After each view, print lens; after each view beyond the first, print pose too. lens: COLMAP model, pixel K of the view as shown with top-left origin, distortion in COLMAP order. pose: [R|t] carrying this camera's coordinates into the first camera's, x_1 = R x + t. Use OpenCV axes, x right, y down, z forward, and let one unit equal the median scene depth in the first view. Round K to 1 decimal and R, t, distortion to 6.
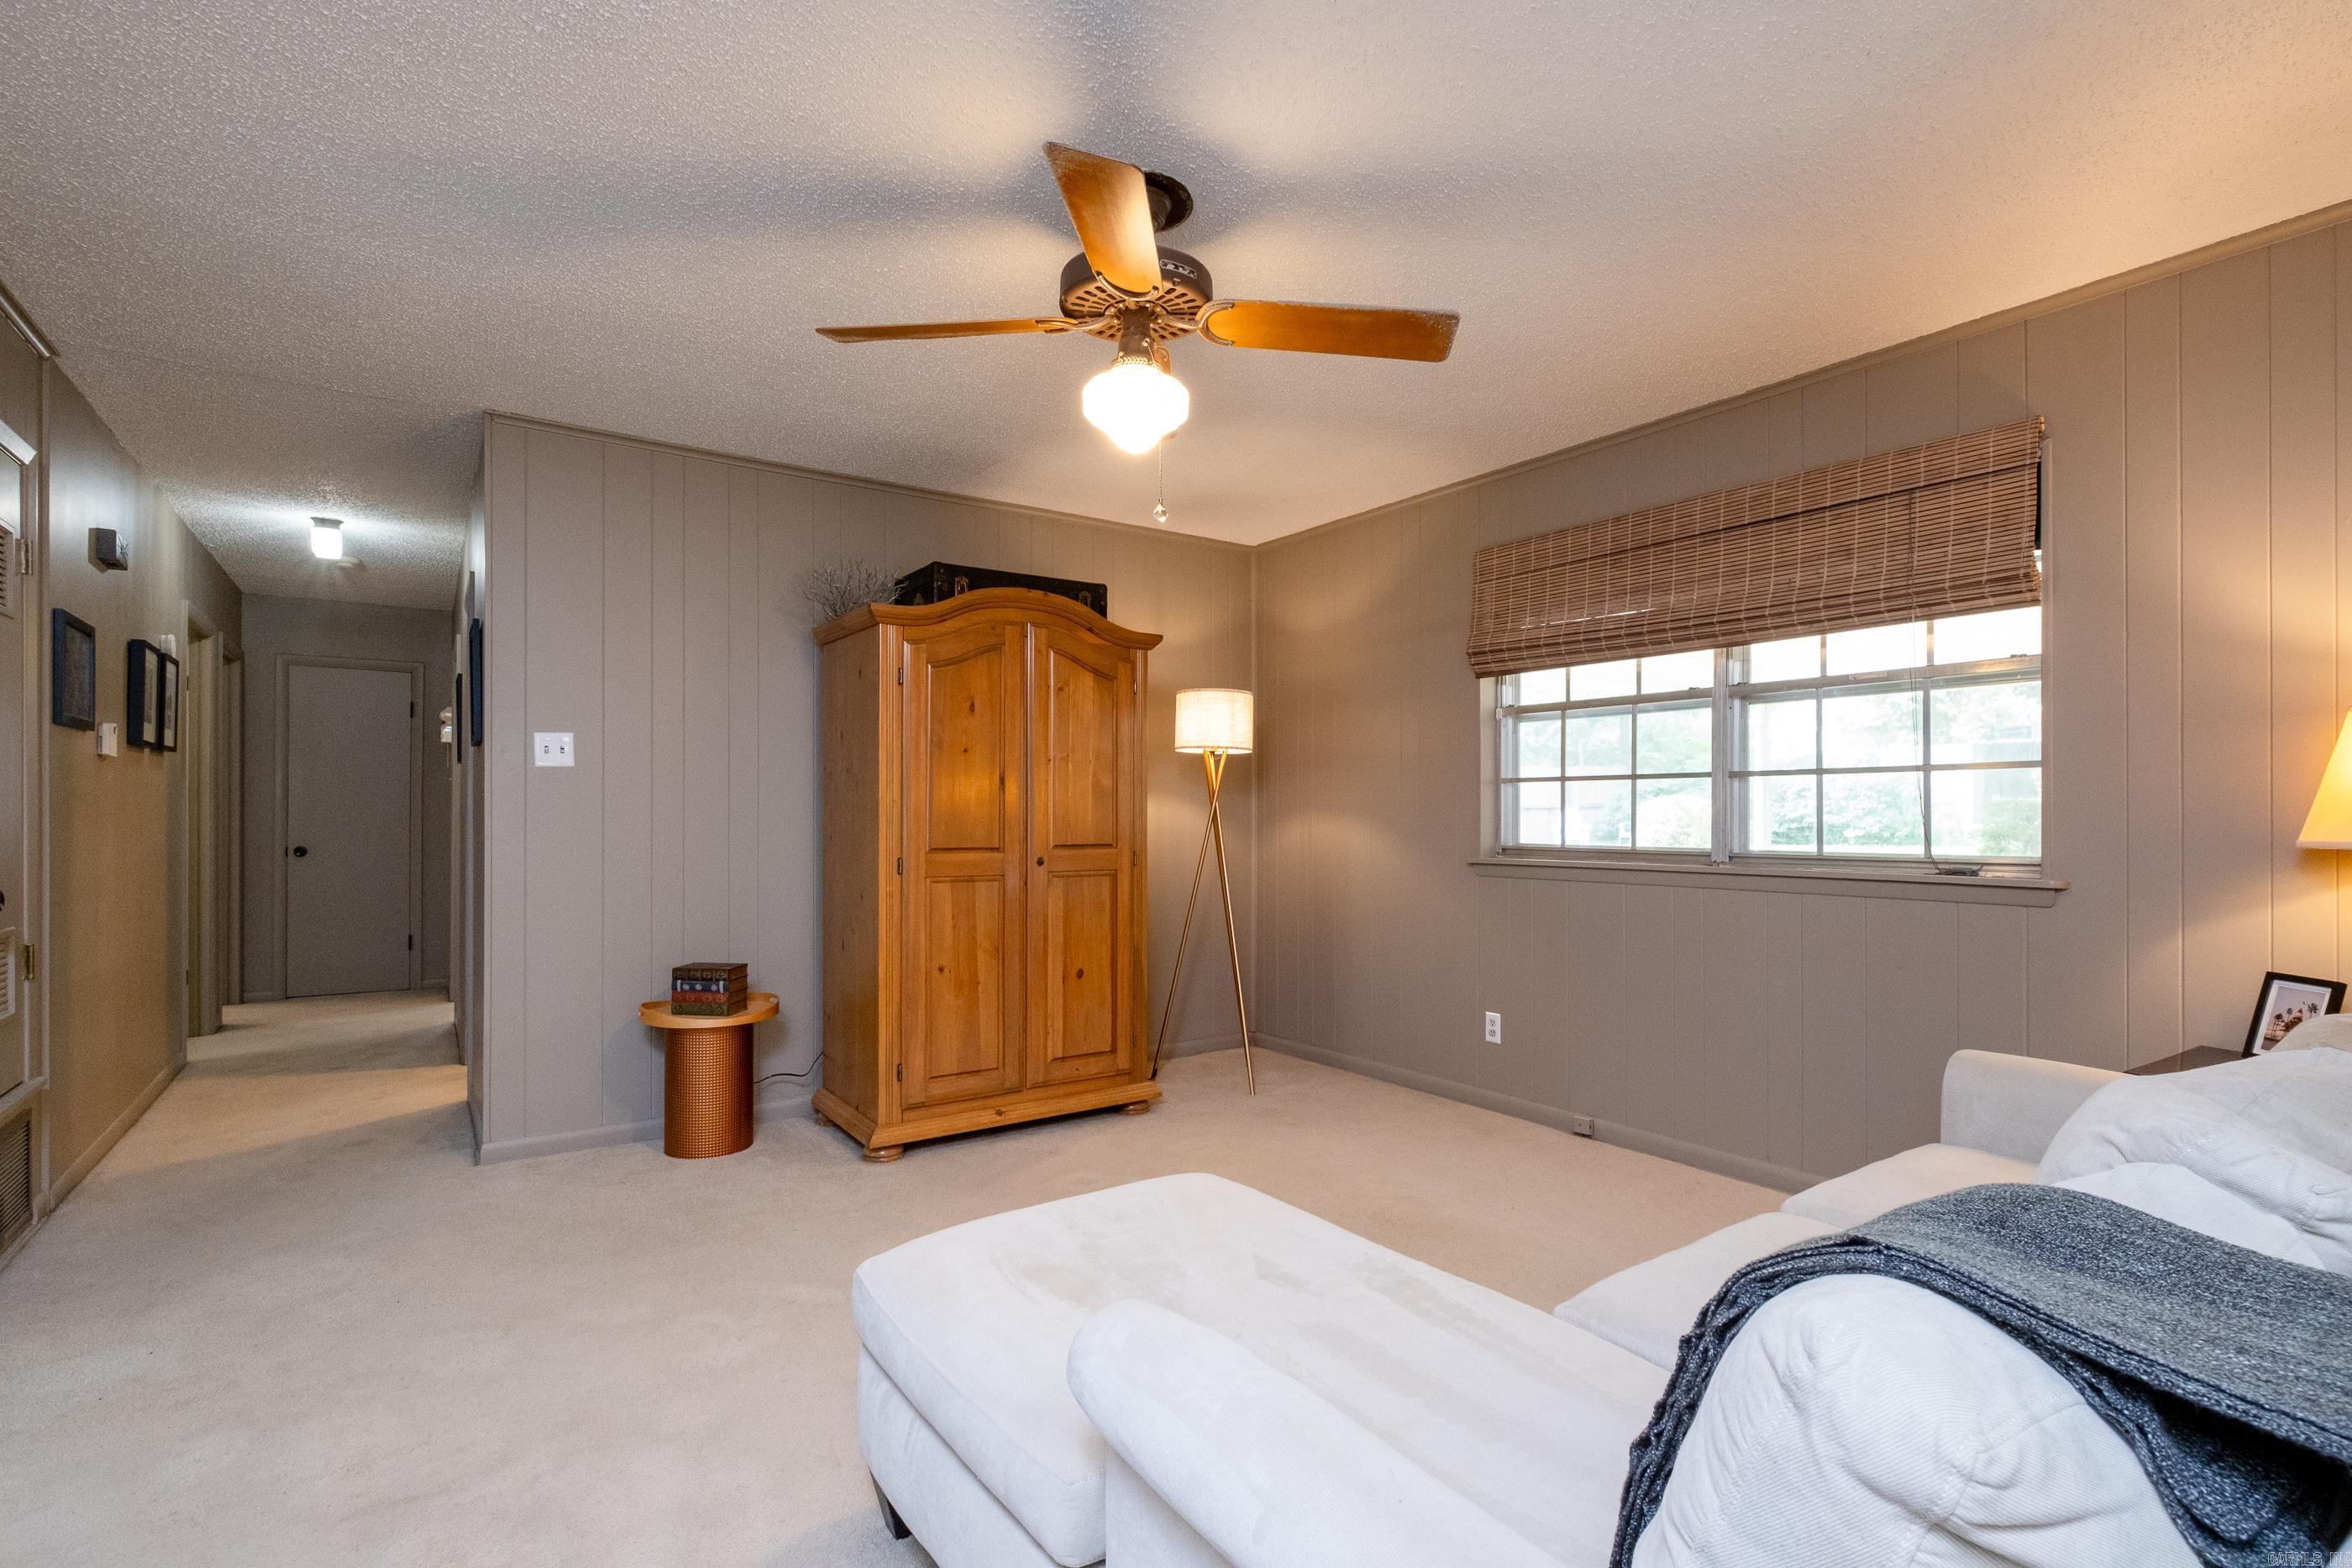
lens RADIAL K [[1098.7, 0, 1198.7], [0, 1098.7, 808.7], [0, 0, 1]] dist [-0.001907, 0.000101]
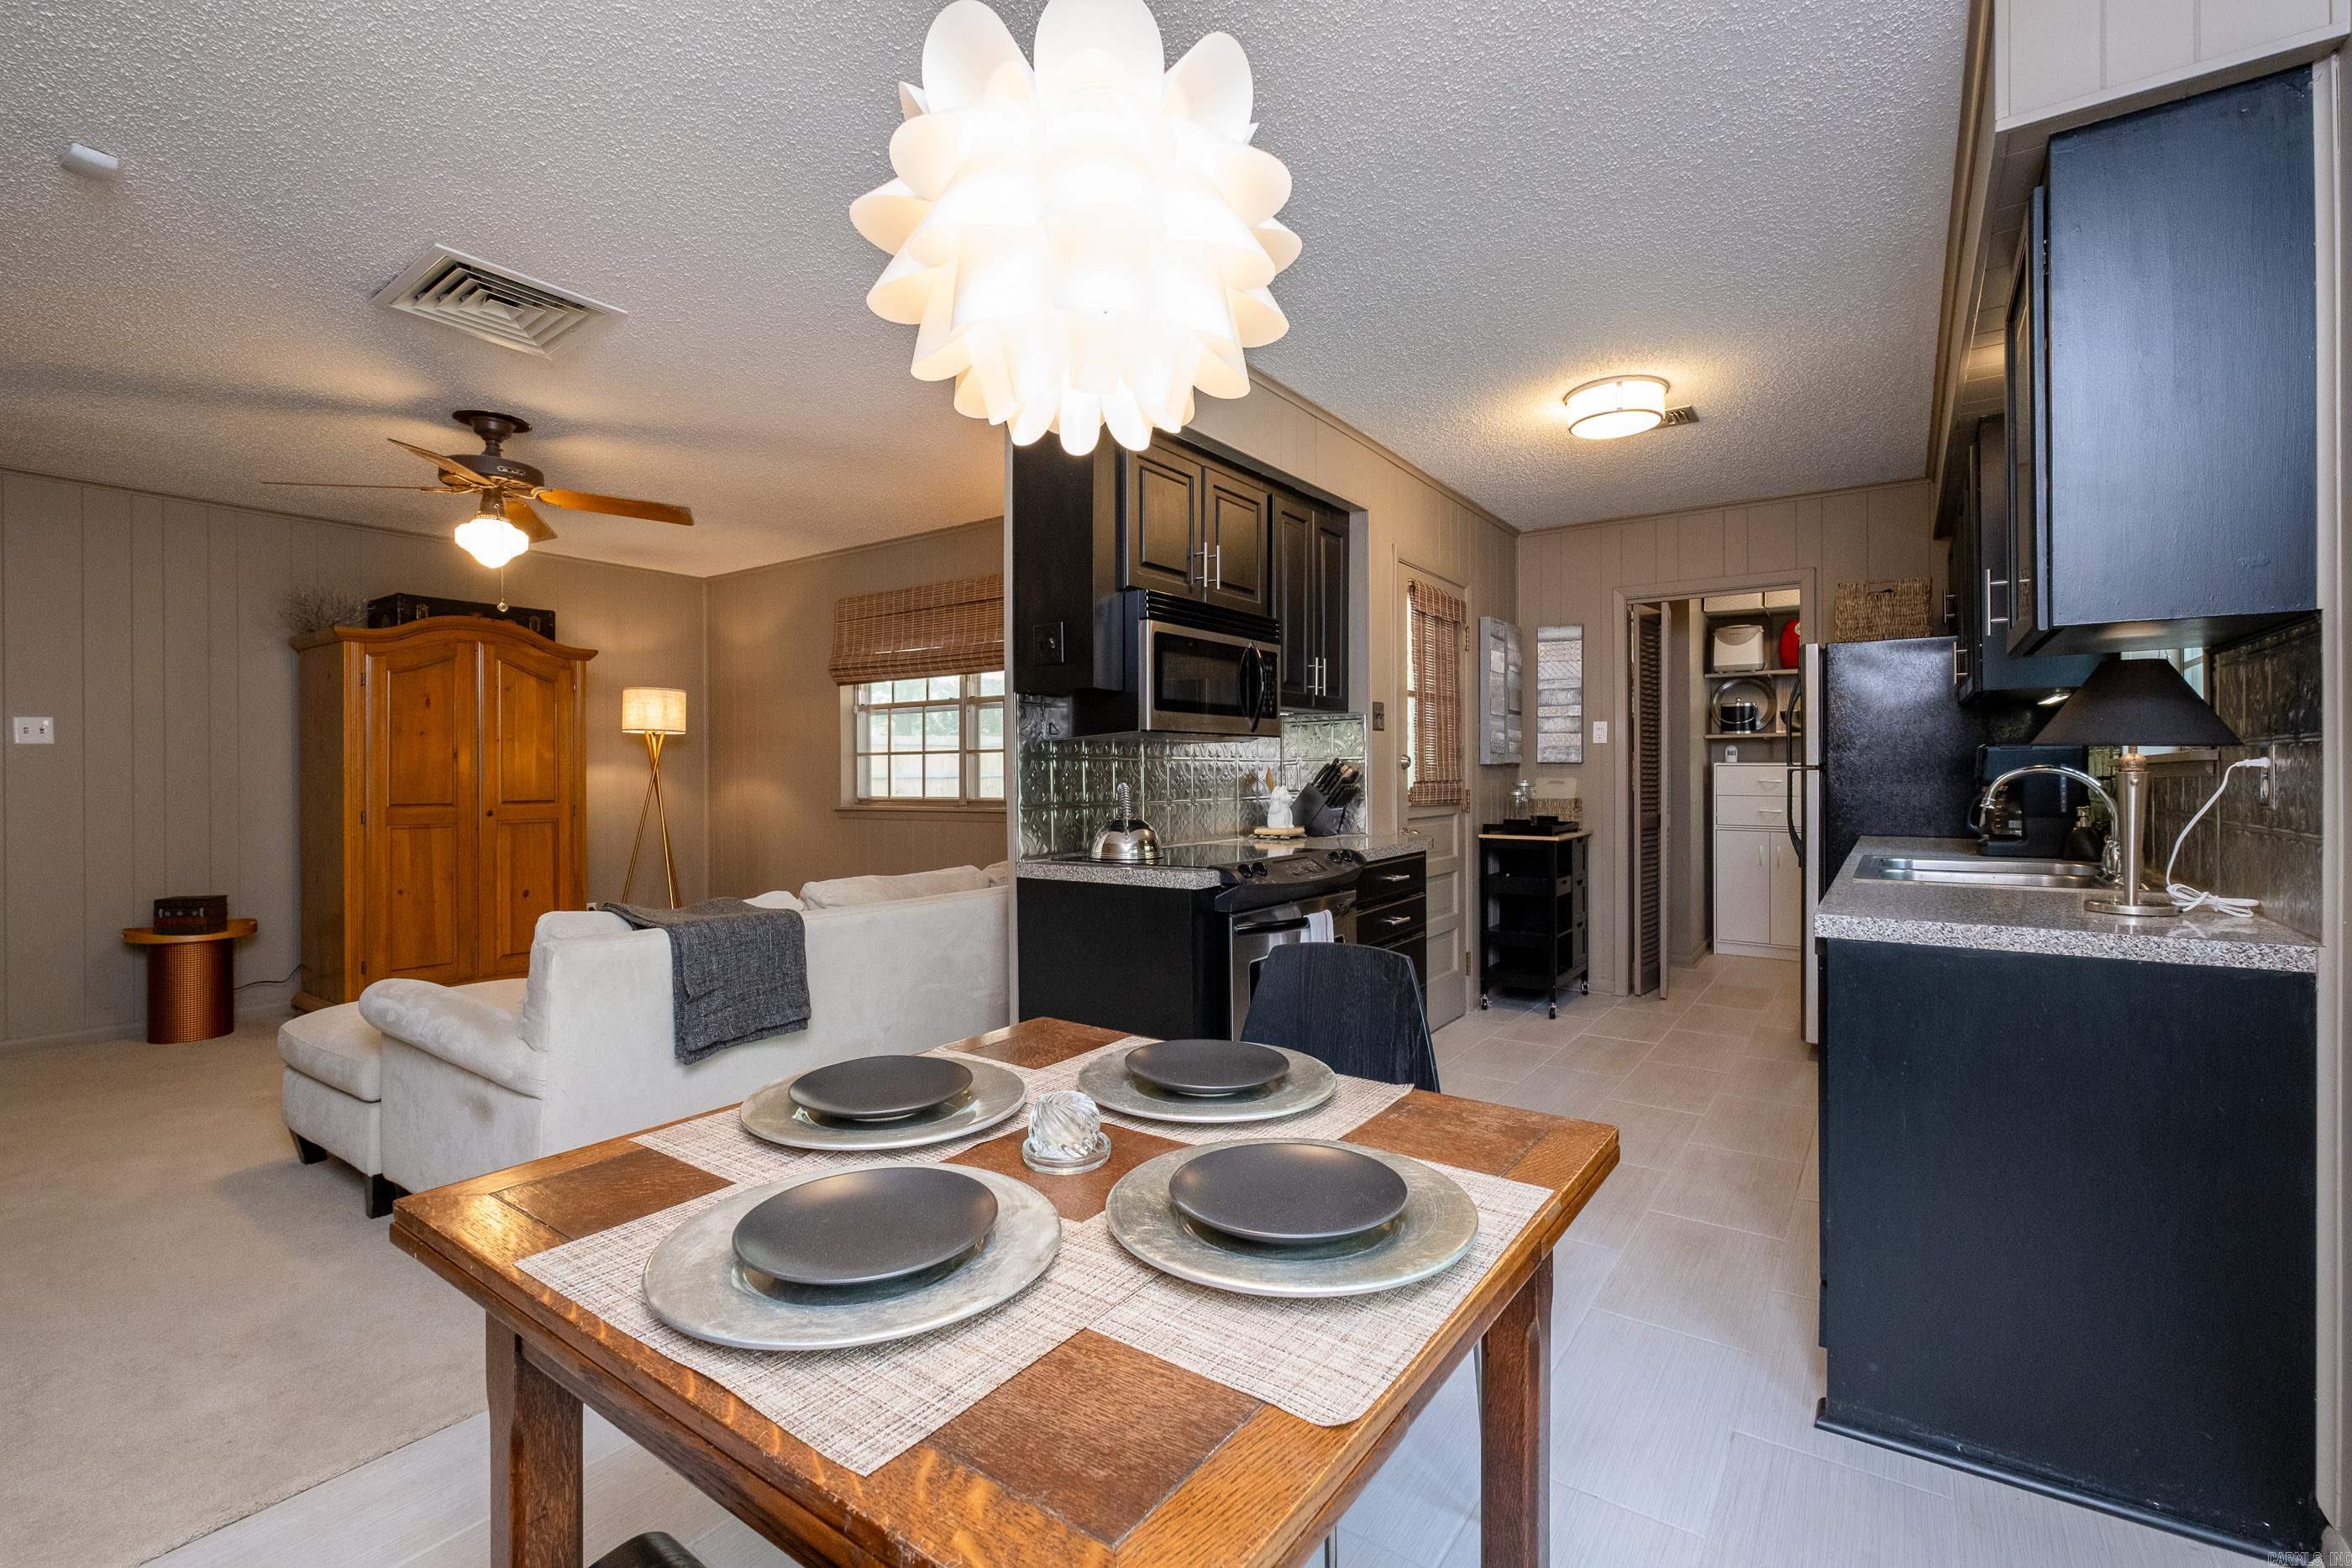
lens RADIAL K [[1027.2, 0, 1175.8], [0, 1027.2, 774.5], [0, 0, 1]] dist [-0.001840, -0.000341]
pose [[0.944007, -0.006123, 0.329868, 0.249843], [0.005449, 0.999981, 0.002968, -0.000012], [-0.329880, -0.001005, 0.944022, -0.517004]]
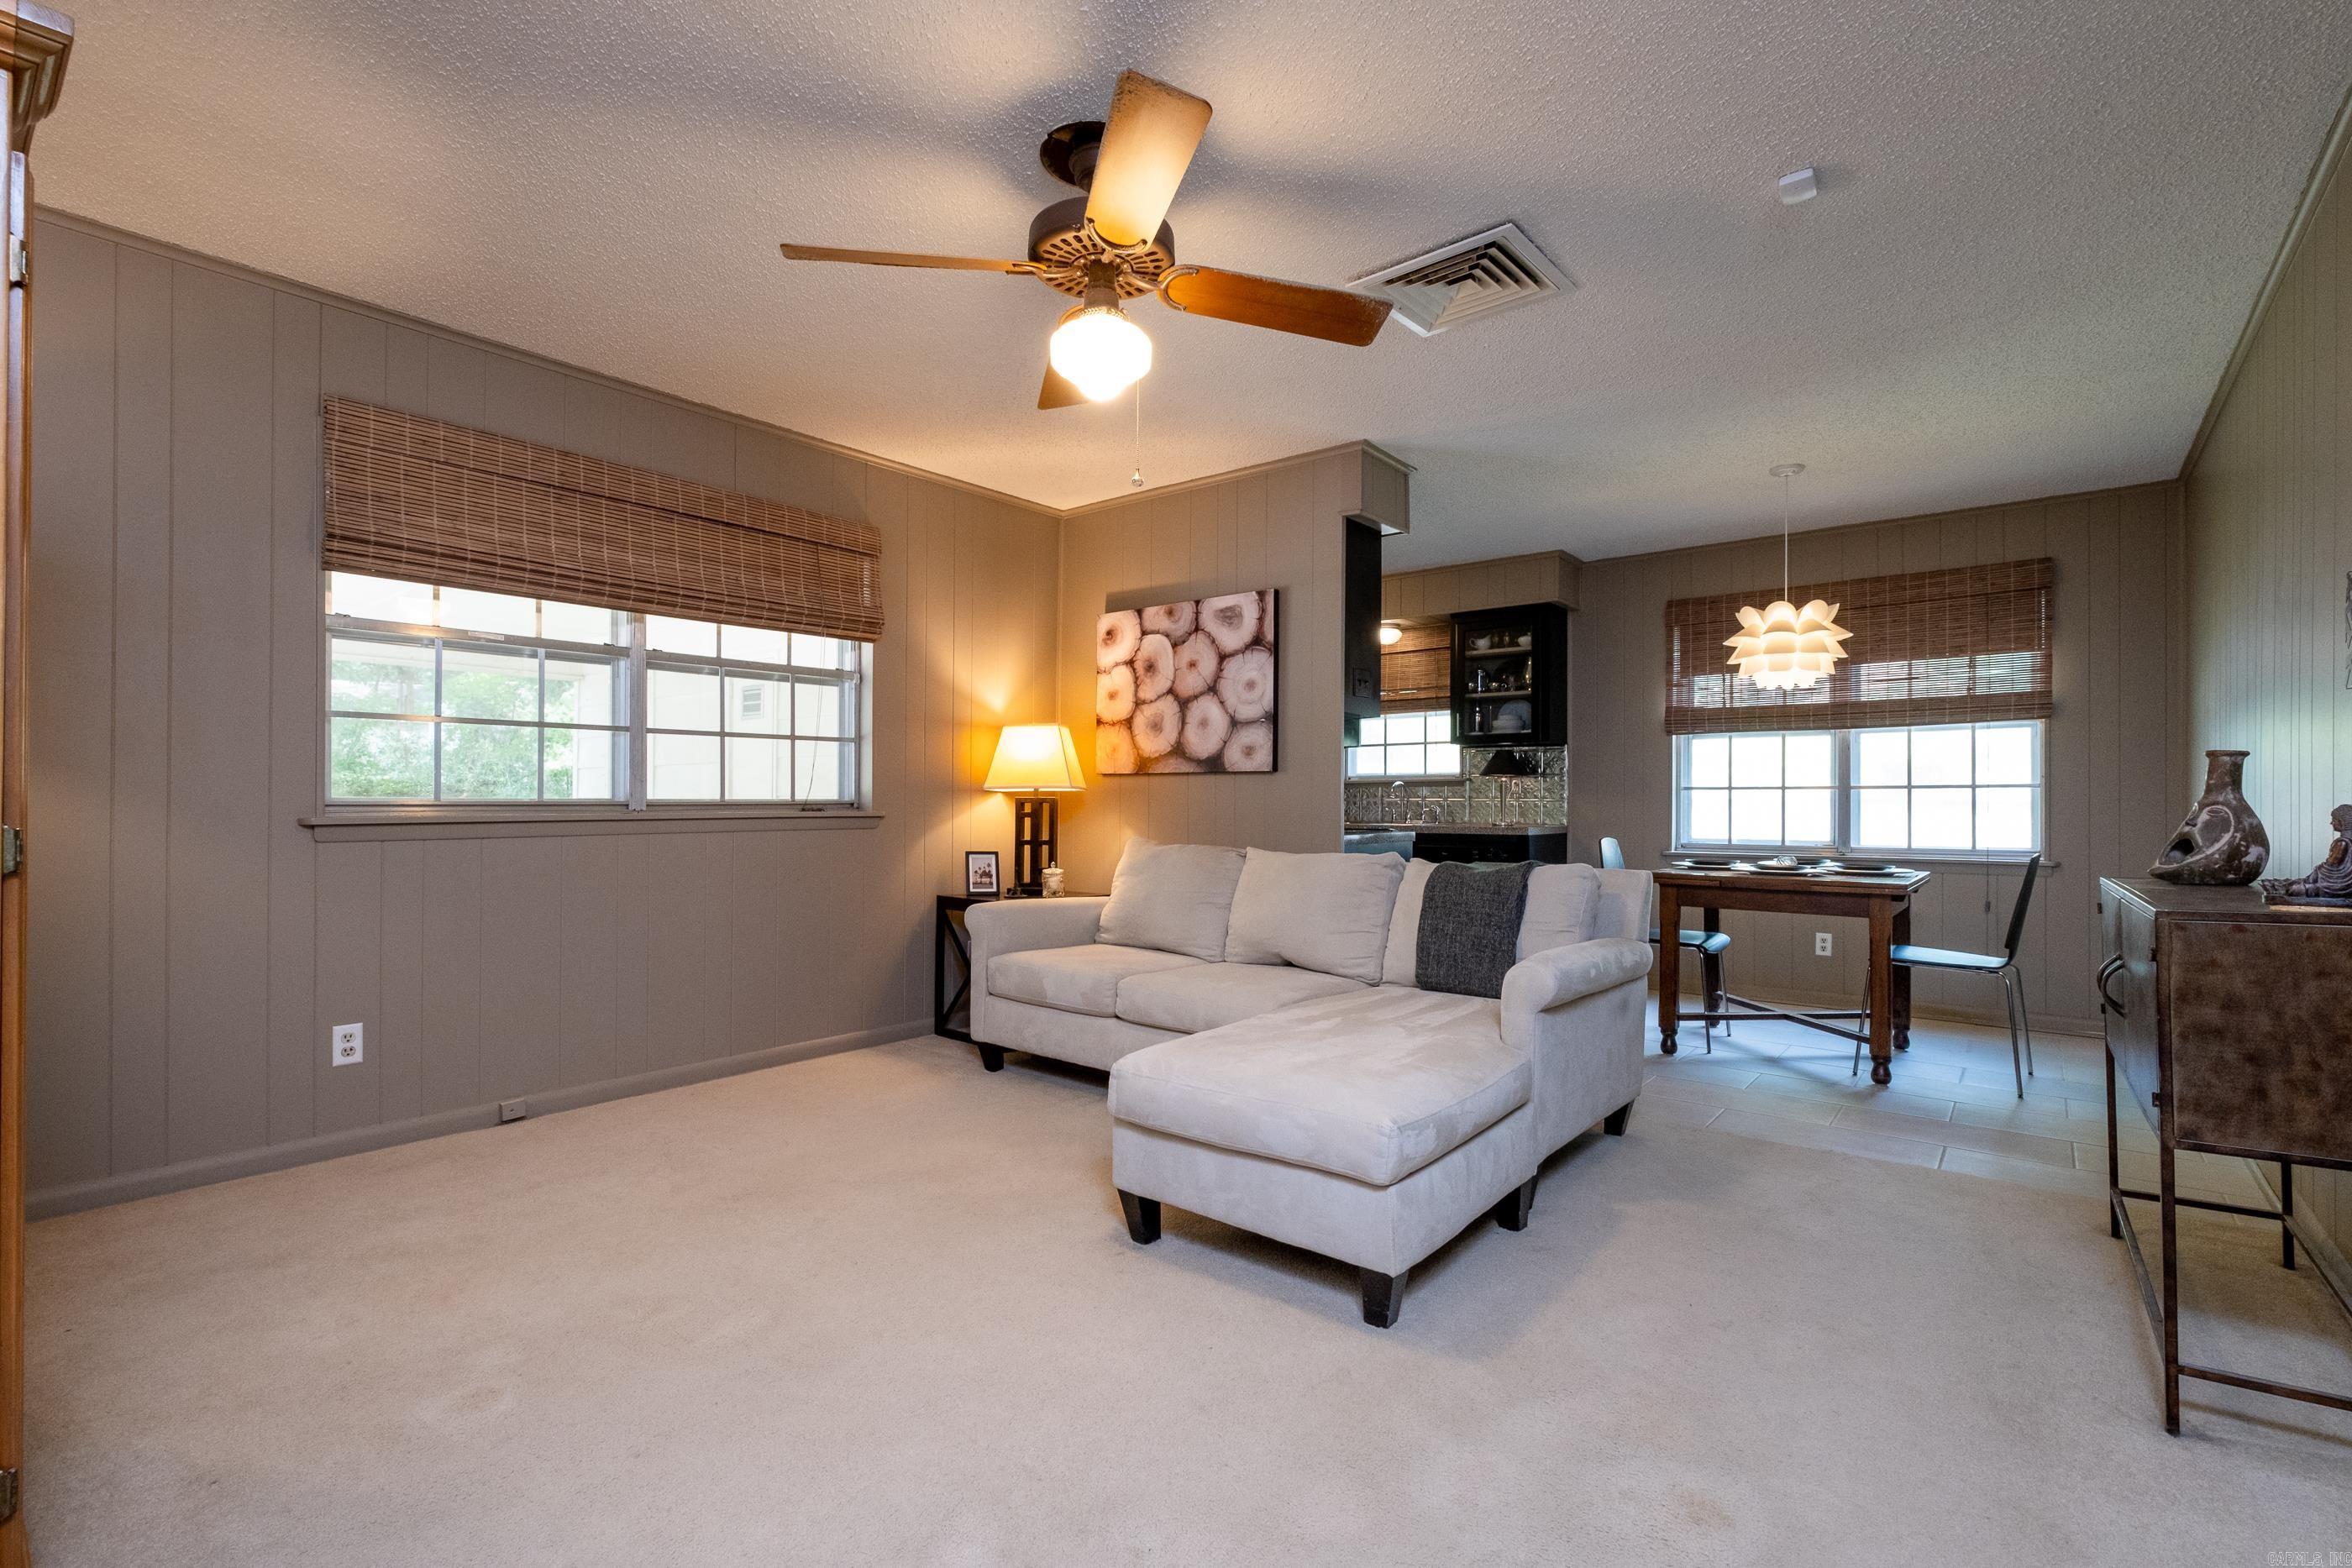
lens RADIAL K [[1043.2, 0, 1171.5], [0, 1043.2, 802.2], [0, 0, 1]] dist [-0.000840, -0.000003]
pose [[-0.258677, -0.003209, 0.965959, -0.612855], [-0.006988, 0.999975, 0.001451, 0.033011], [-0.965939, -0.006375, -0.258693, 0.705300]]
